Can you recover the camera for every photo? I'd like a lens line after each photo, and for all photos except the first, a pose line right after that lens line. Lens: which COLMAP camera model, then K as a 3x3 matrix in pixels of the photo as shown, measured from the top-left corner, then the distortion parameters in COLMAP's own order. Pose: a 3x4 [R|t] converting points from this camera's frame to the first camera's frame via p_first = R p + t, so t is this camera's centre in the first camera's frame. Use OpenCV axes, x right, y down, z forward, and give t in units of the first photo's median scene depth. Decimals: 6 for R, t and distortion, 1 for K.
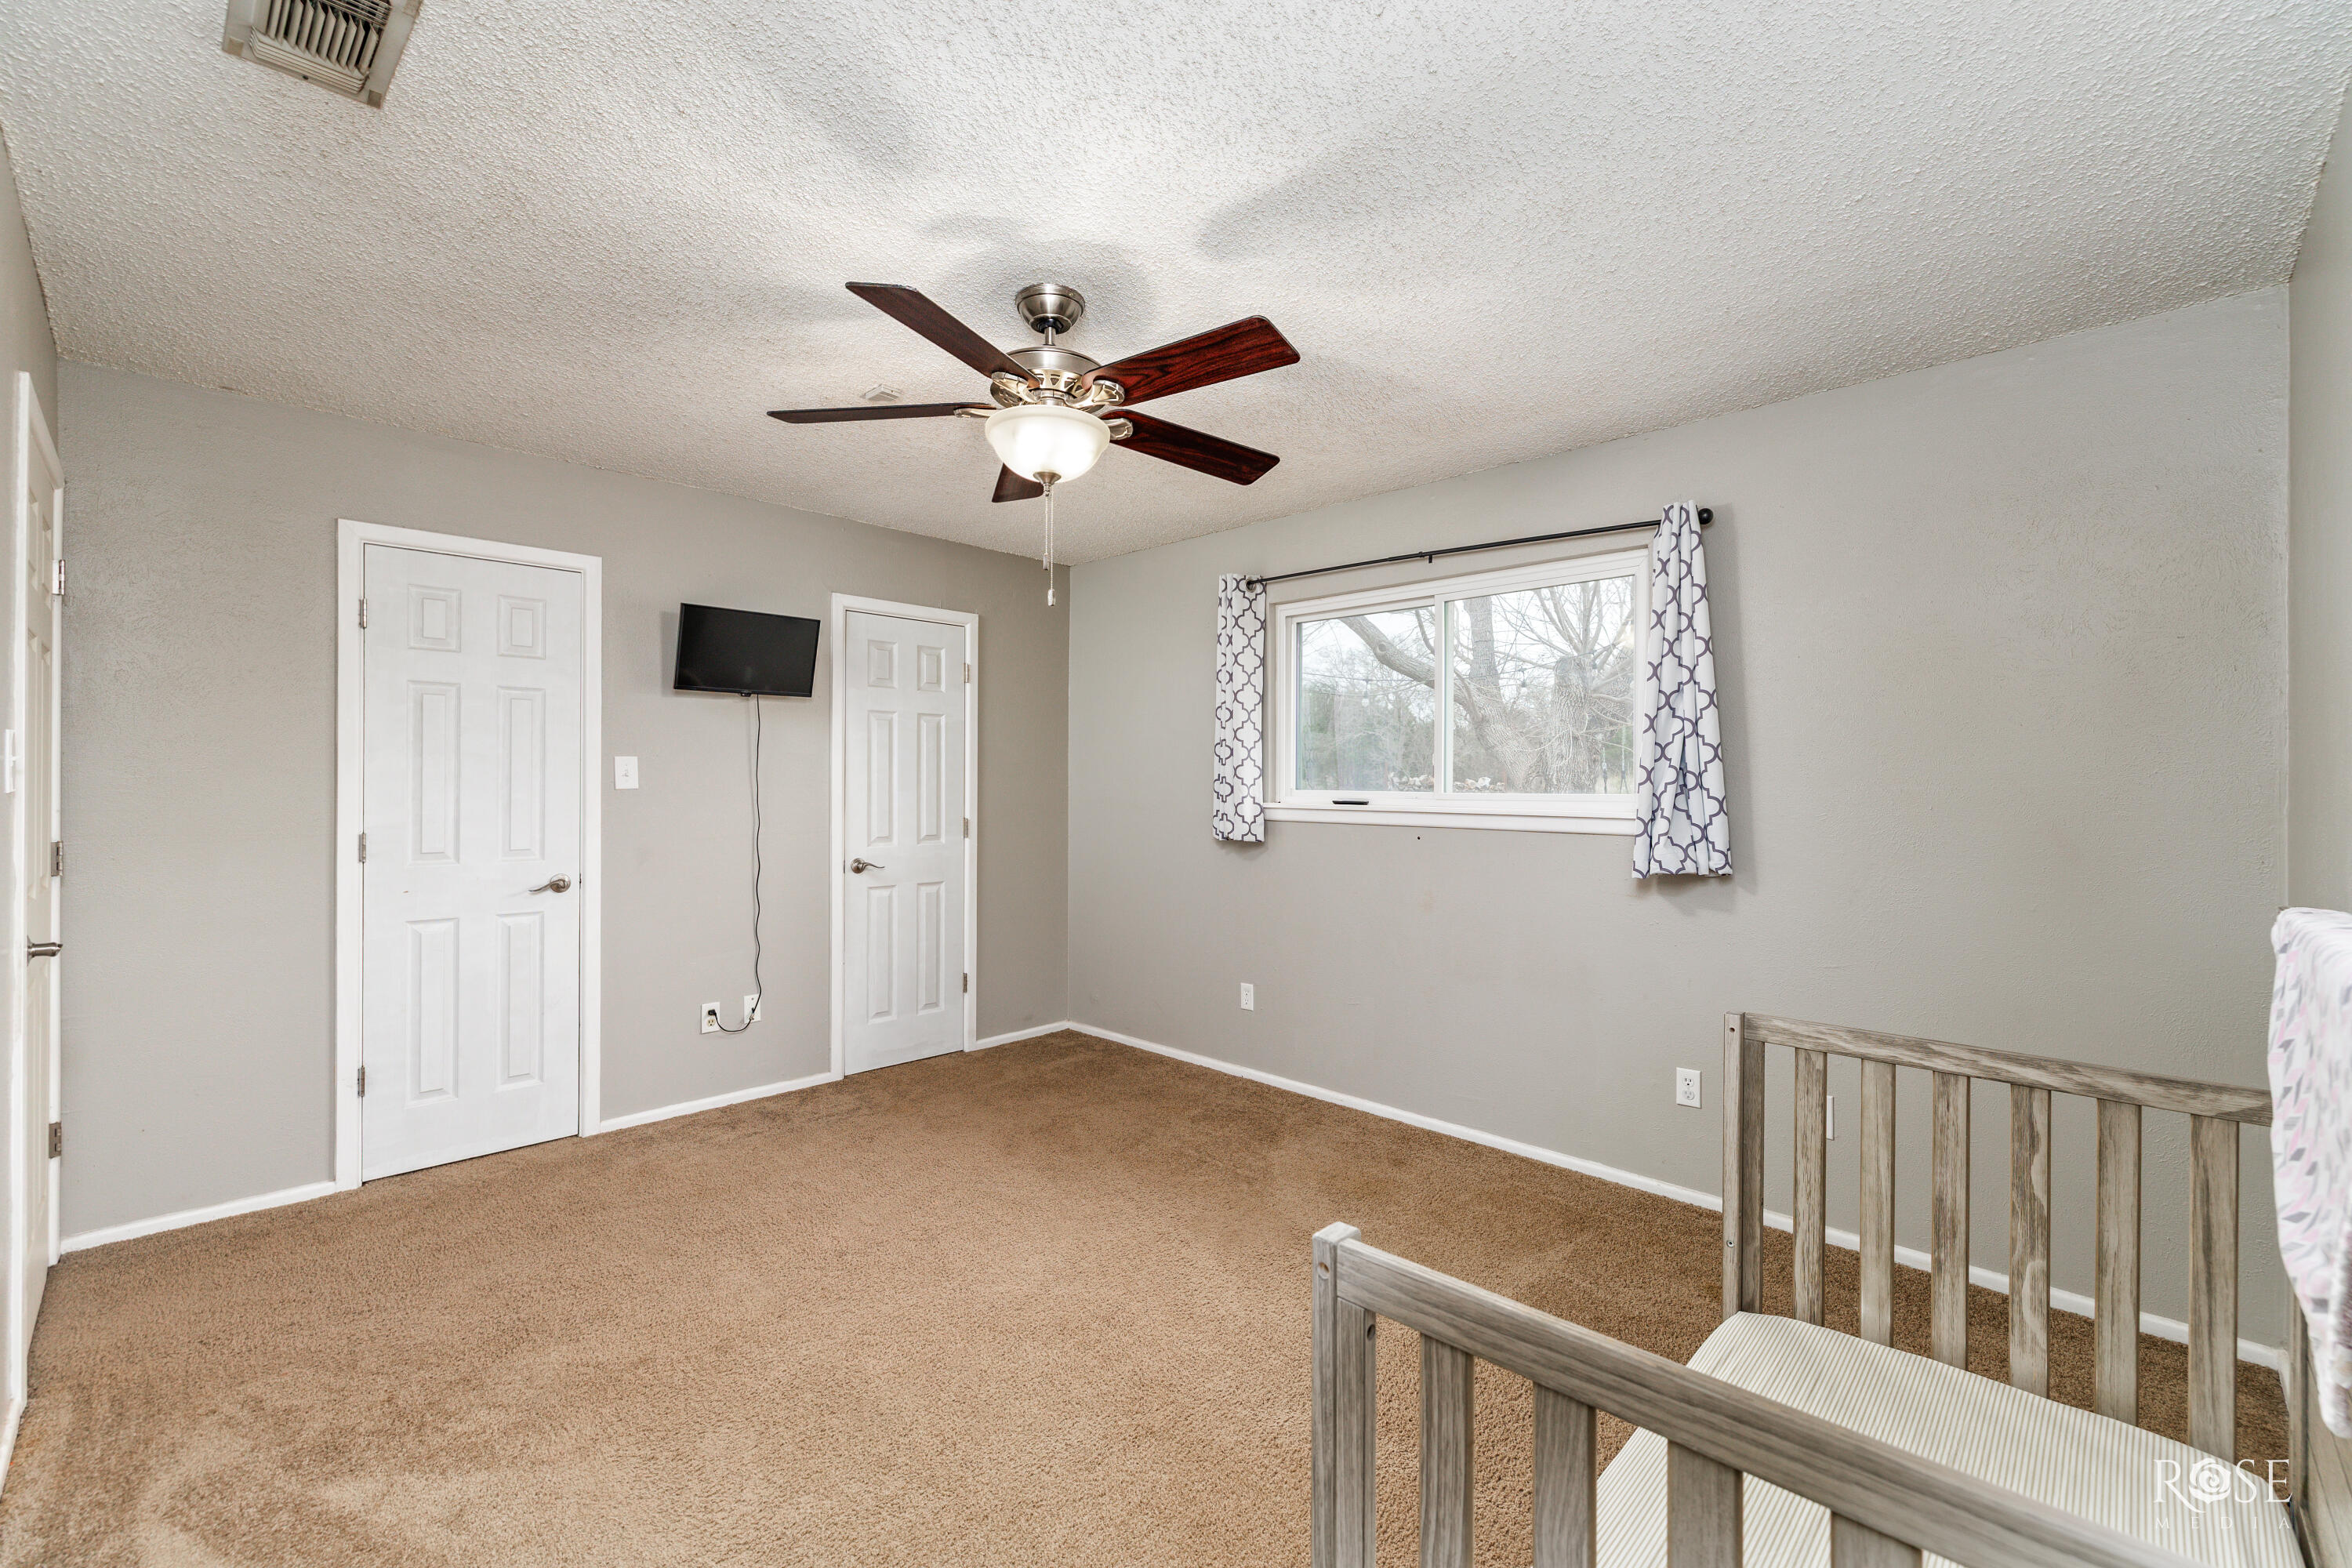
lens RADIAL K [[991.6, 0, 1174.3], [0, 991.6, 775.1], [0, 0, 1]] dist [-0.003218, -0.000095]
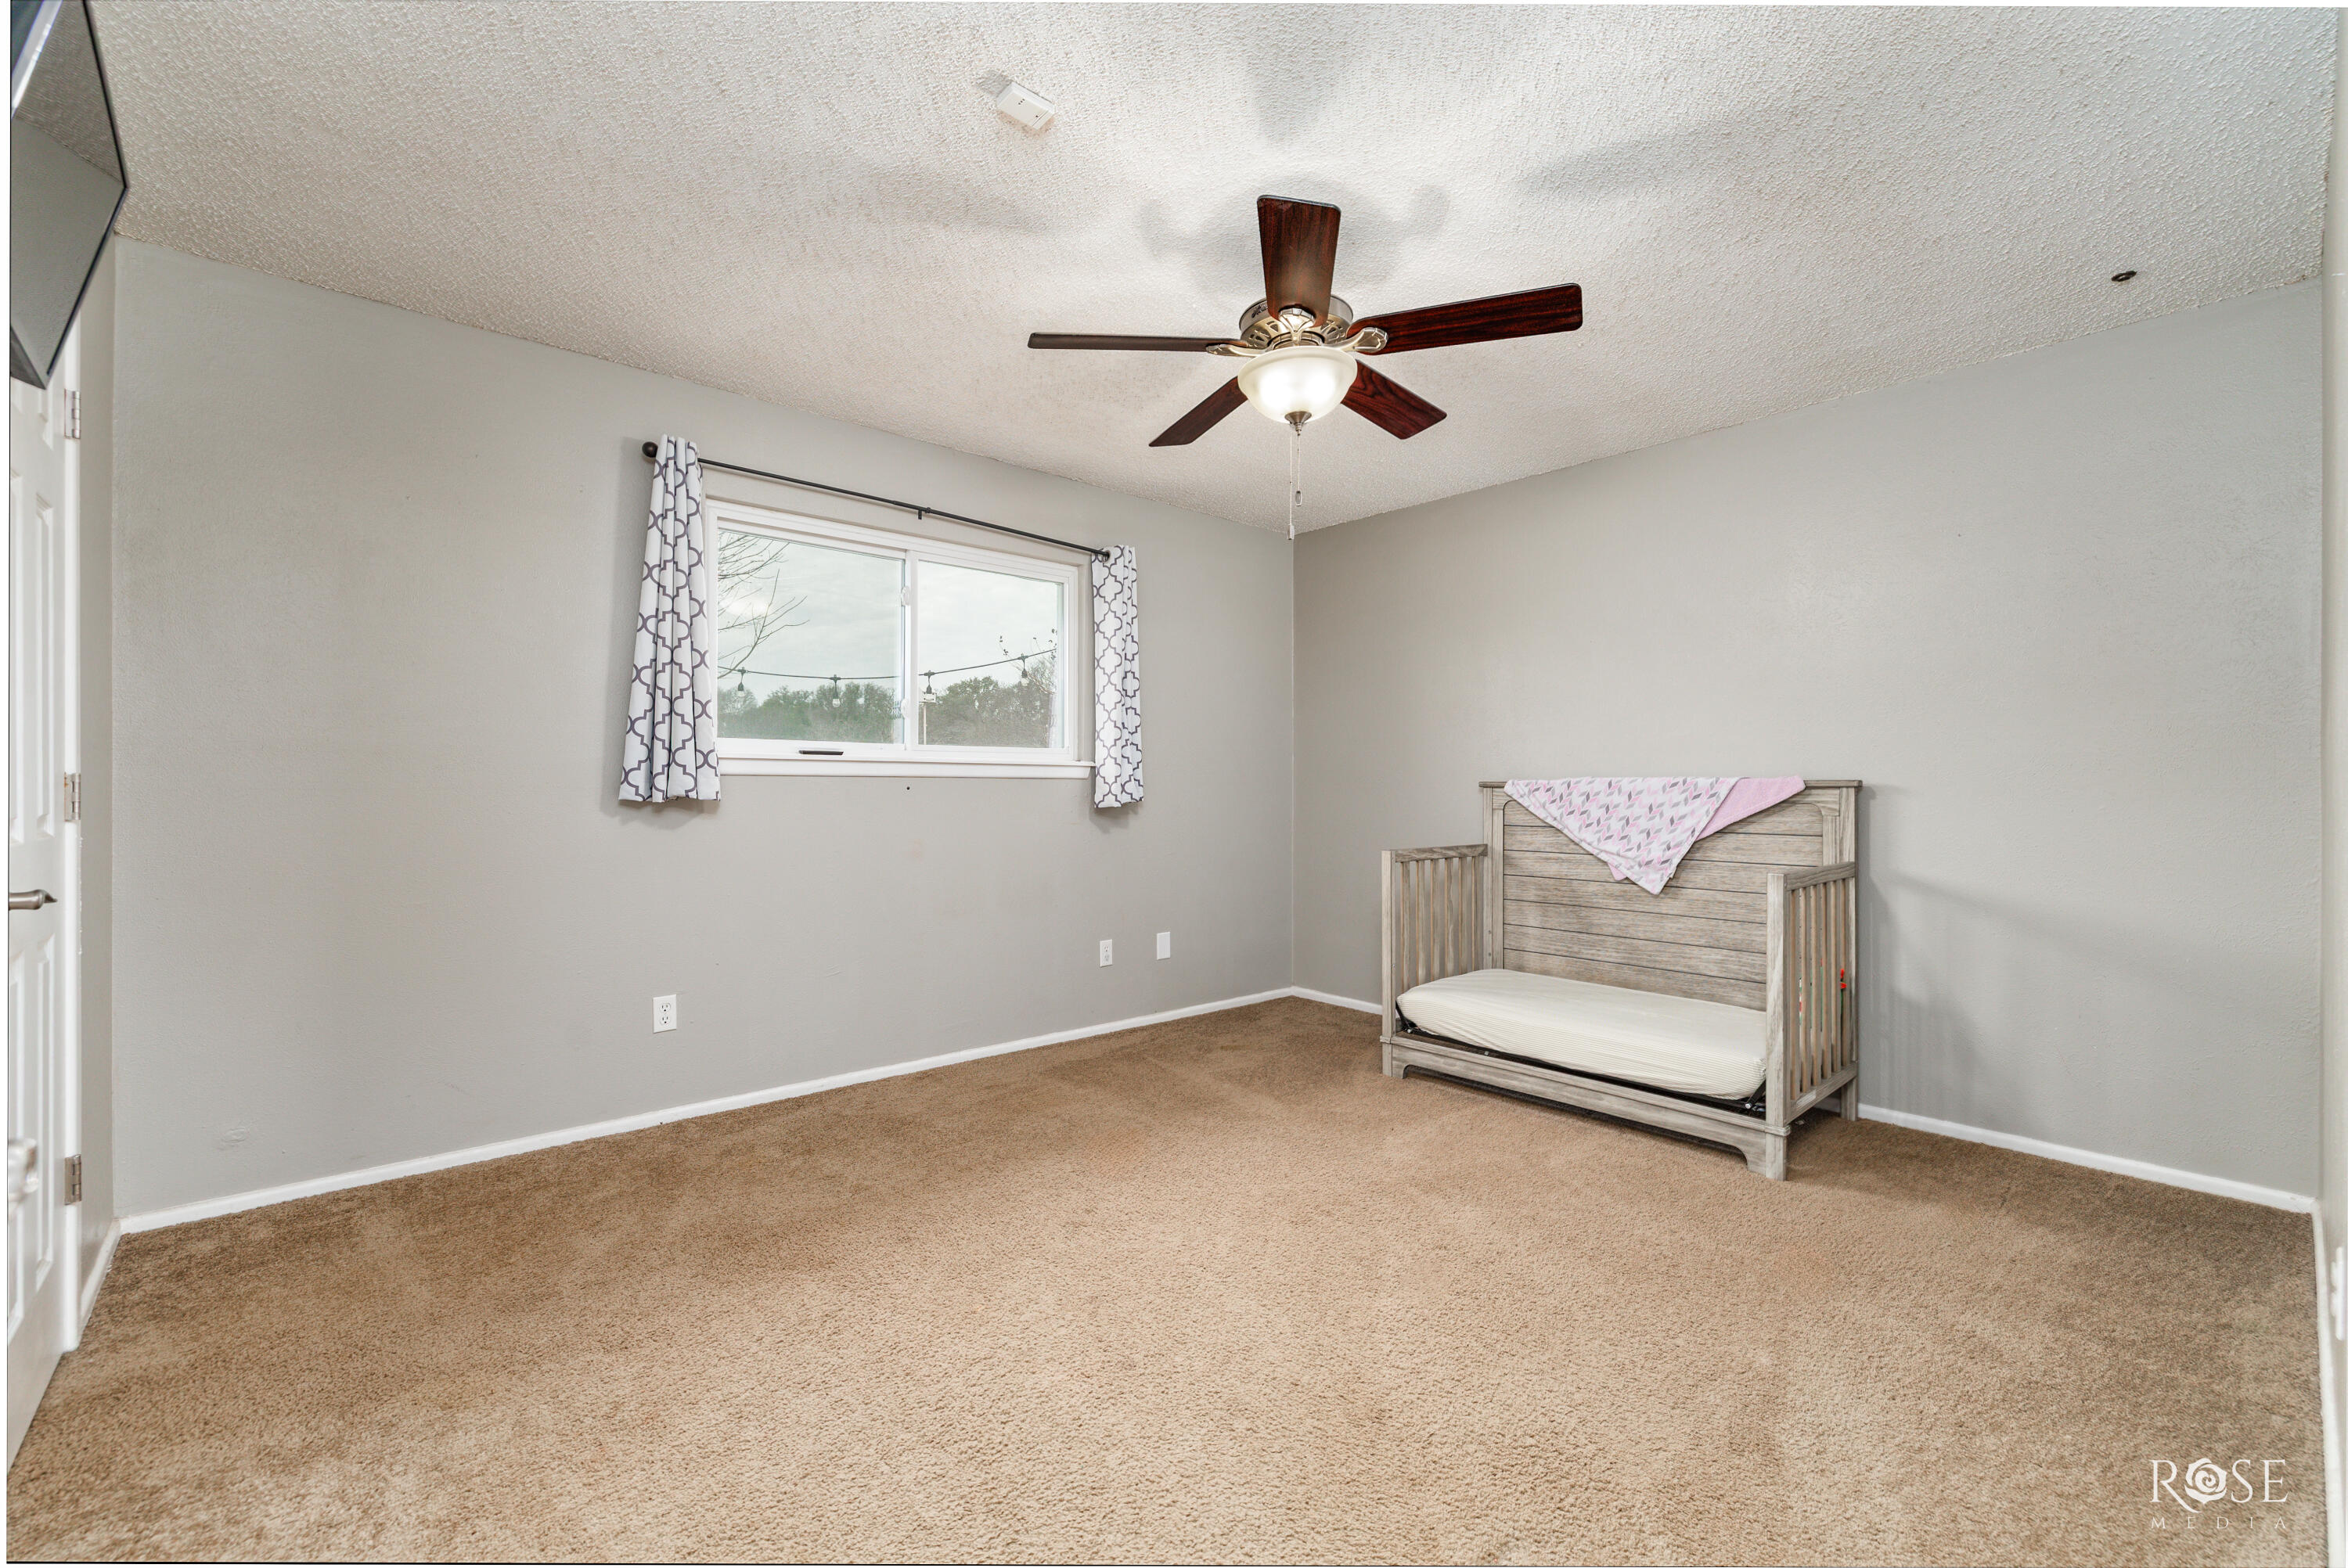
lens RADIAL K [[989.7, 0, 1175.8], [0, 989.7, 787.2], [0, 0, 1]] dist [-0.003218, -0.000095]
pose [[0.059558, -0.008192, 0.998191, -0.710152], [-0.010155, 0.999910, 0.008812, 0.048373], [-0.998173, -0.010662, 0.059470, 0.639376]]
